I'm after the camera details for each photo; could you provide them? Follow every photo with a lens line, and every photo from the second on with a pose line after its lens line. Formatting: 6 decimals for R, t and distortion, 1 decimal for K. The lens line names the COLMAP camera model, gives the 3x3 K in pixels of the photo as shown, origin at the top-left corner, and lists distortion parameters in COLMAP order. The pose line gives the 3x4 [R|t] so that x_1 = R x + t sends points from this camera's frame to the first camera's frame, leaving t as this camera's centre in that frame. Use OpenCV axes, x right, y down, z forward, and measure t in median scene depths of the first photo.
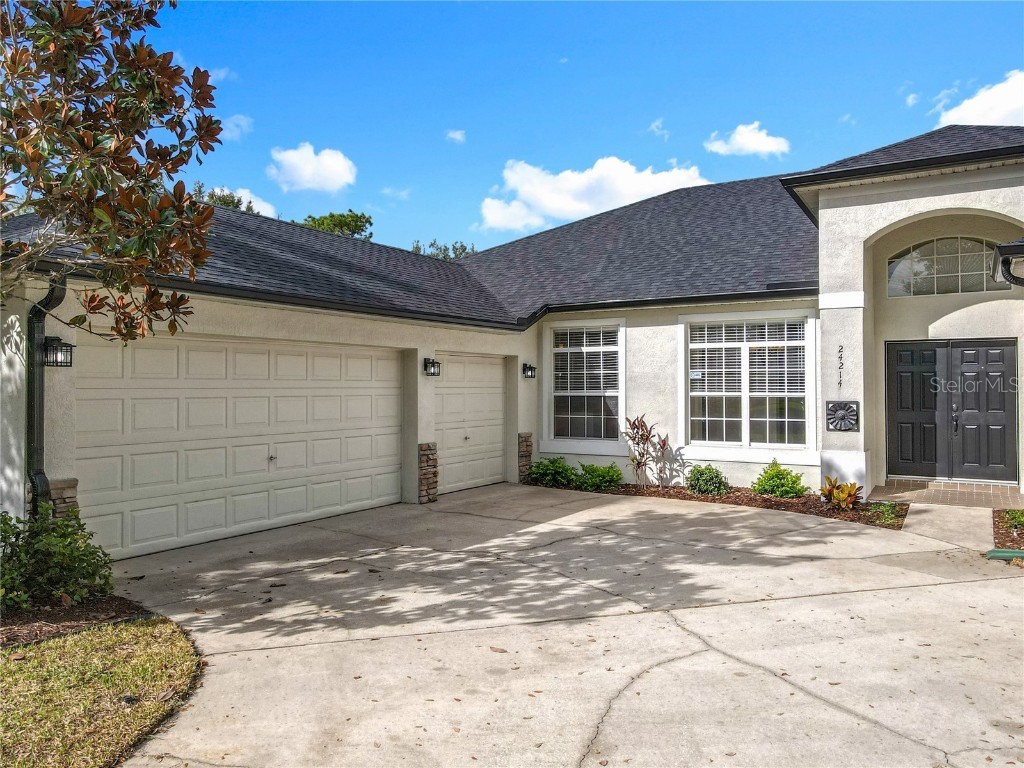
lens RADIAL K [[771.2, 0, 518.7], [0, 771.2, 375.9], [0, 0, 1]] dist [0.009624, 0.007569]
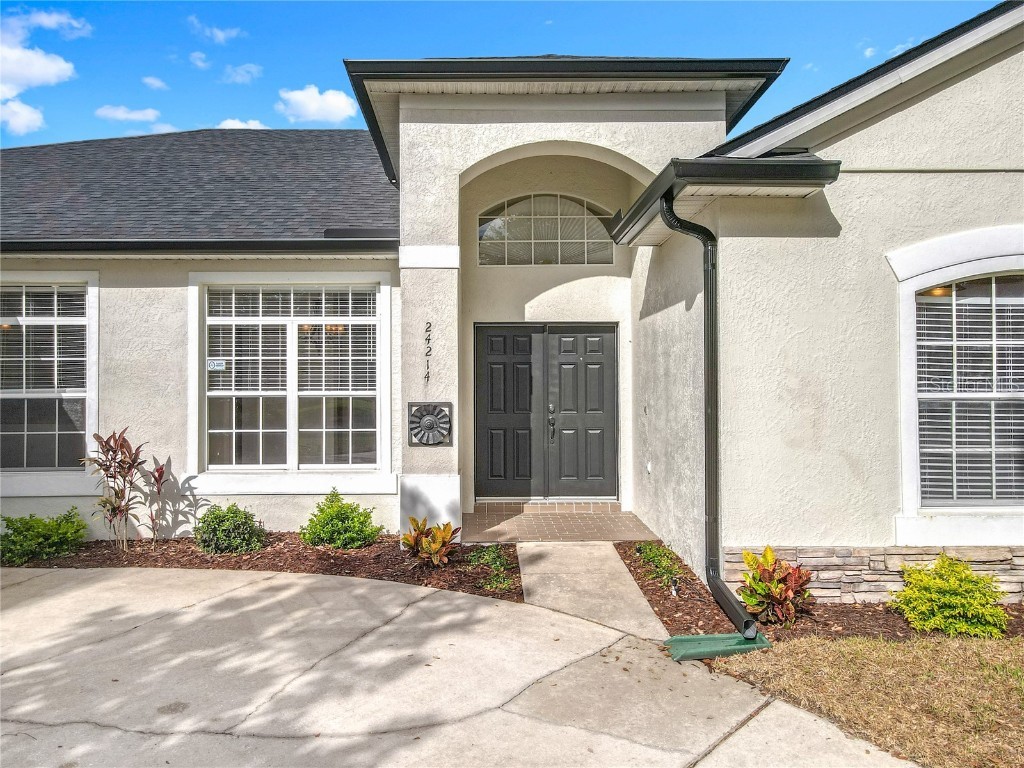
lens RADIAL K [[716.7, 0, 496.8], [0, 716.7, 373.4], [0, 0, 1]] dist [0.024689, 0.001916]
pose [[0.851190, 0.006980, 0.524811, 0.118031], [-0.005026, 0.999974, -0.005147, 0.008608], [-0.524833, 0.001744, 0.851203, 0.377154]]
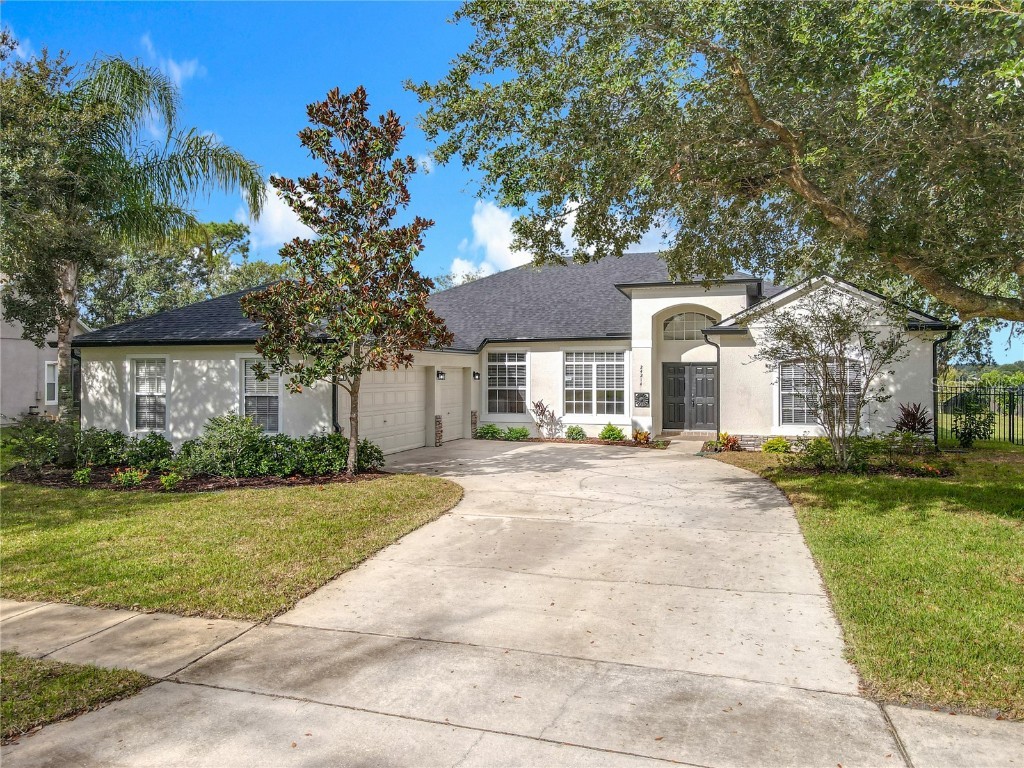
lens RADIAL K [[741.4, 0, 502.7], [0, 741.4, 373.5], [0, 0, 1]] dist [0.003417, 0.005272]
pose [[0.976904, 0.002554, 0.213663, -0.331969], [-0.005268, 0.999913, 0.012133, -0.036546], [-0.213613, -0.012979, 0.976832, -0.772139]]
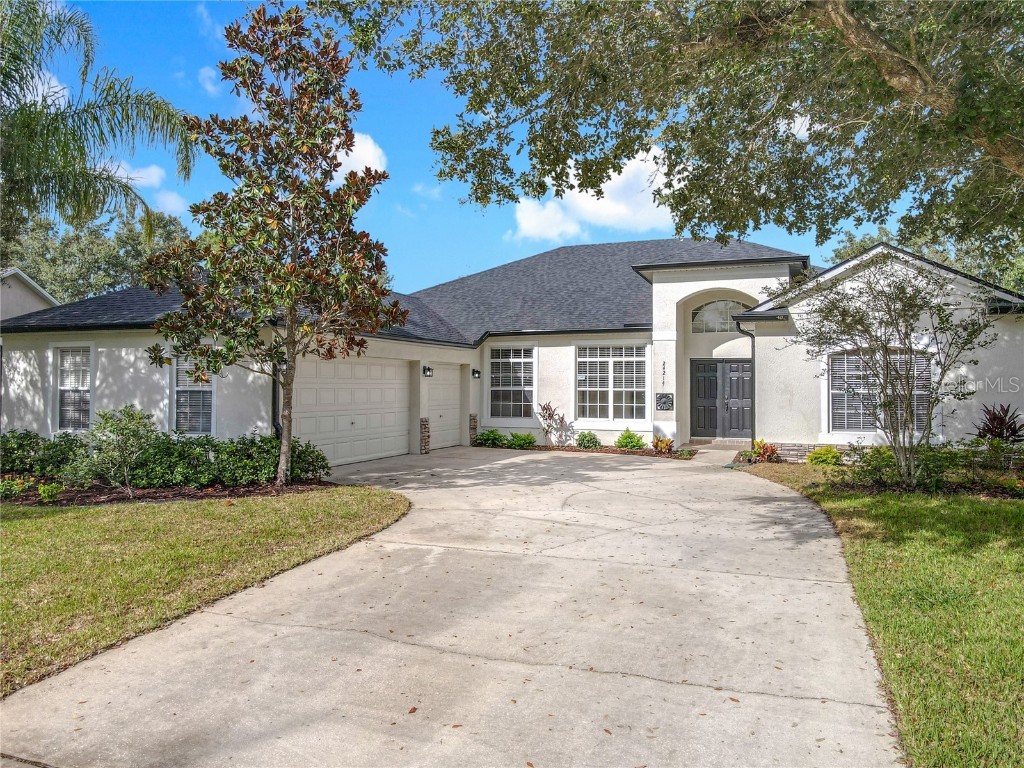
lens RADIAL K [[747.2, 0, 508.0], [0, 747.2, 373.2], [0, 0, 1]] dist [0.005385, 0.002372]
pose [[0.987695, 0.008934, 0.156138, -0.179907], [-0.008643, 0.999959, -0.002545, -0.004884], [-0.156154, 0.001164, 0.987732, -0.563693]]
